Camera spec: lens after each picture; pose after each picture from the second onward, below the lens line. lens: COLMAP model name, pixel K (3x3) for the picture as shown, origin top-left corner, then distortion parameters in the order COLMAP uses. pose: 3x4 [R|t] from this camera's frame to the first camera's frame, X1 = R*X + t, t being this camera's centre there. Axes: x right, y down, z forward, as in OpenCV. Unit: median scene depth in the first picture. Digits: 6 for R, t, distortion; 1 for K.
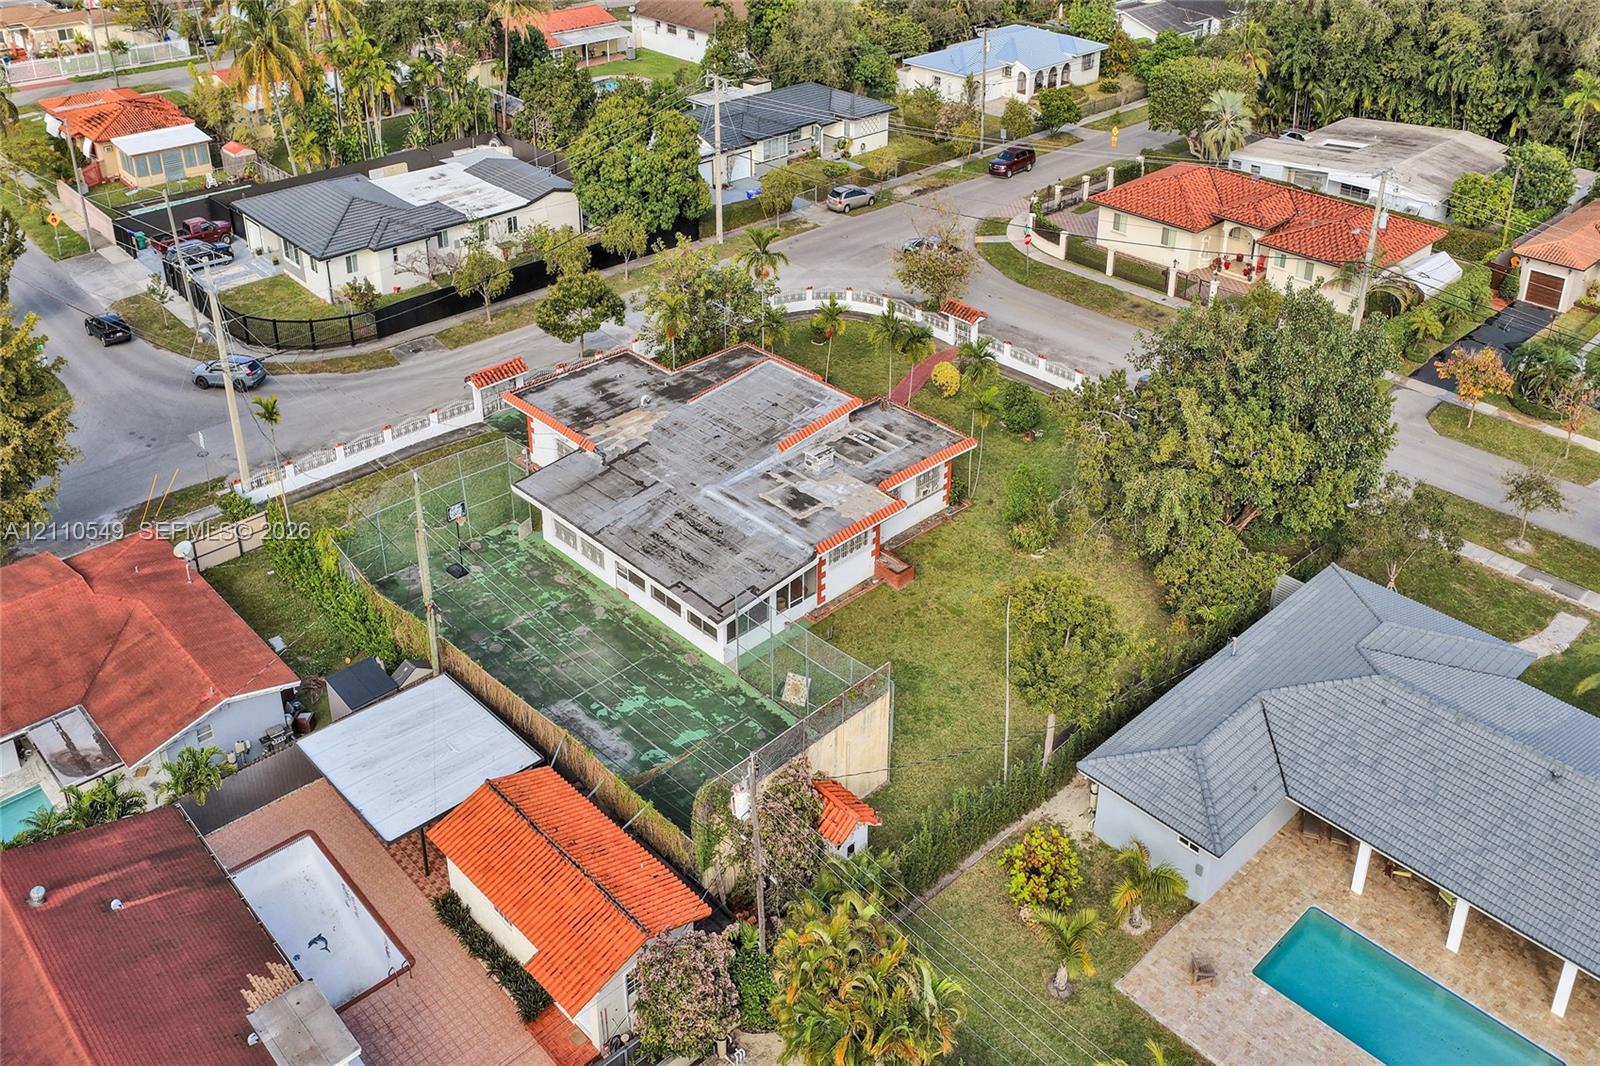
lens RADIAL K [[1360.8, 0, 818.6], [0, 1360.8, 531.6], [0, 0, 1]] dist [-0.001556, 0.008043]
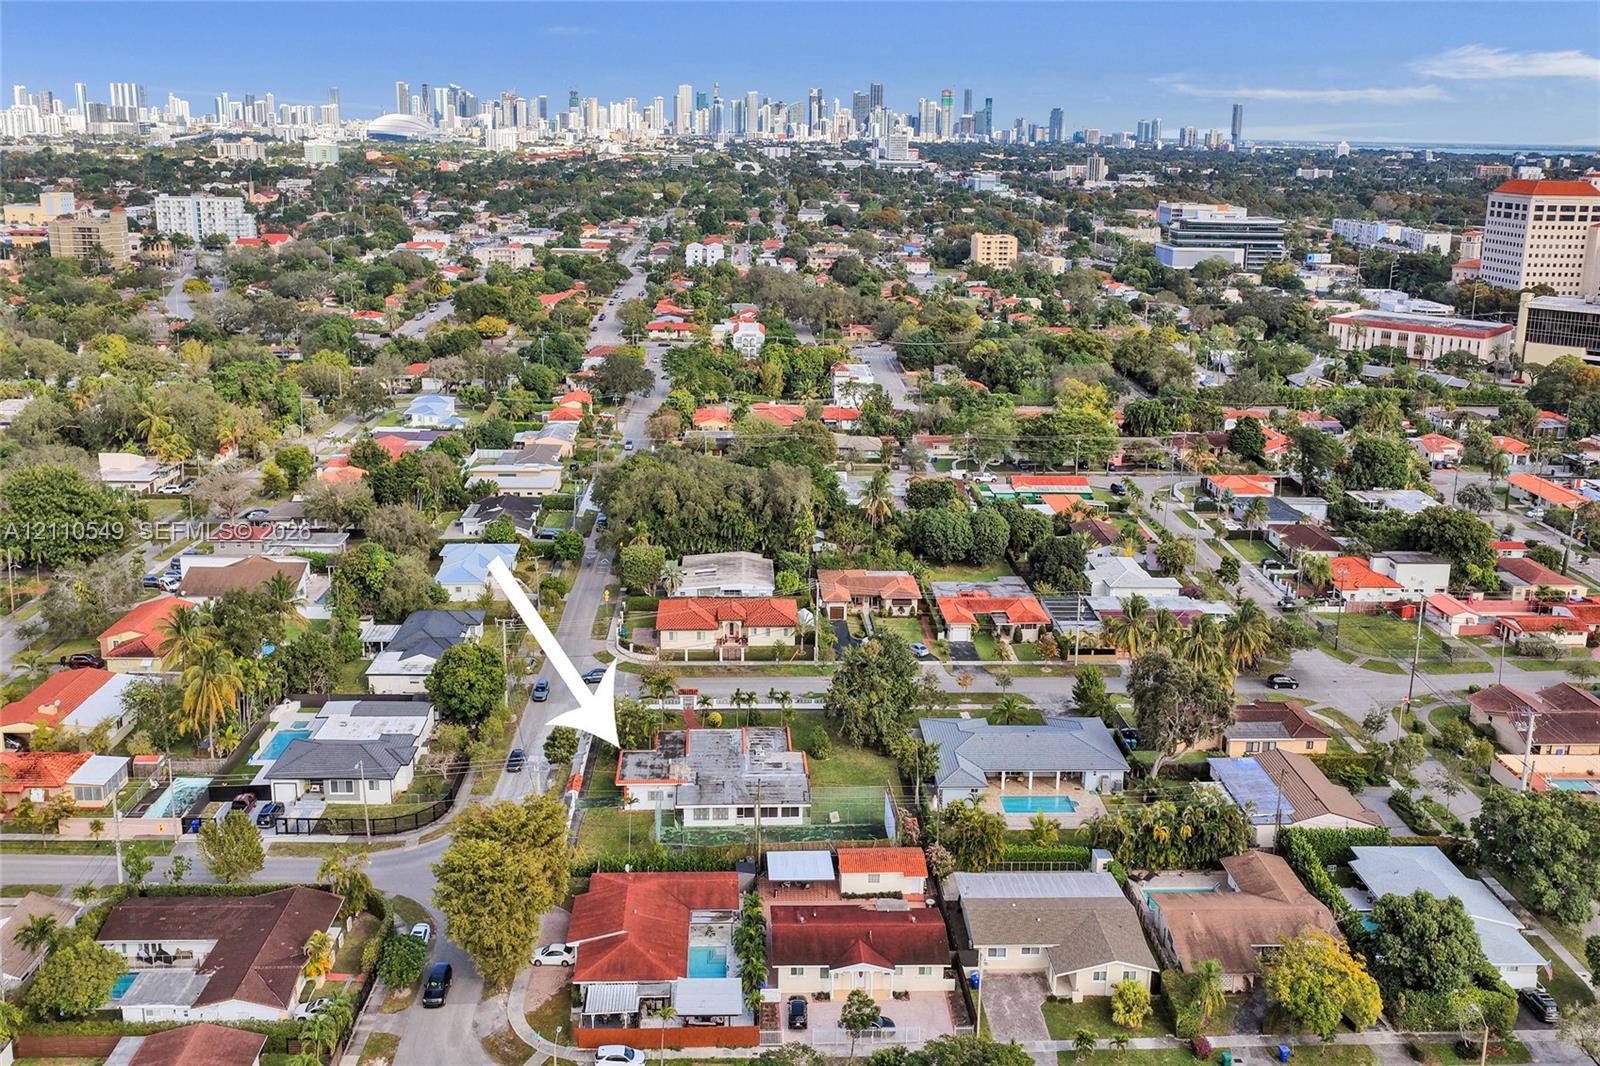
lens RADIAL K [[1360.8, 0, 818.6], [0, 1360.8, 531.6], [0, 0, 1]] dist [-0.001556, 0.008043]
pose [[0.673010, -0.207587, 0.709905, -0.956986], [0.391963, 0.914048, -0.104310, -0.071947], [-0.627235, 0.348458, 0.696530, -0.534447]]
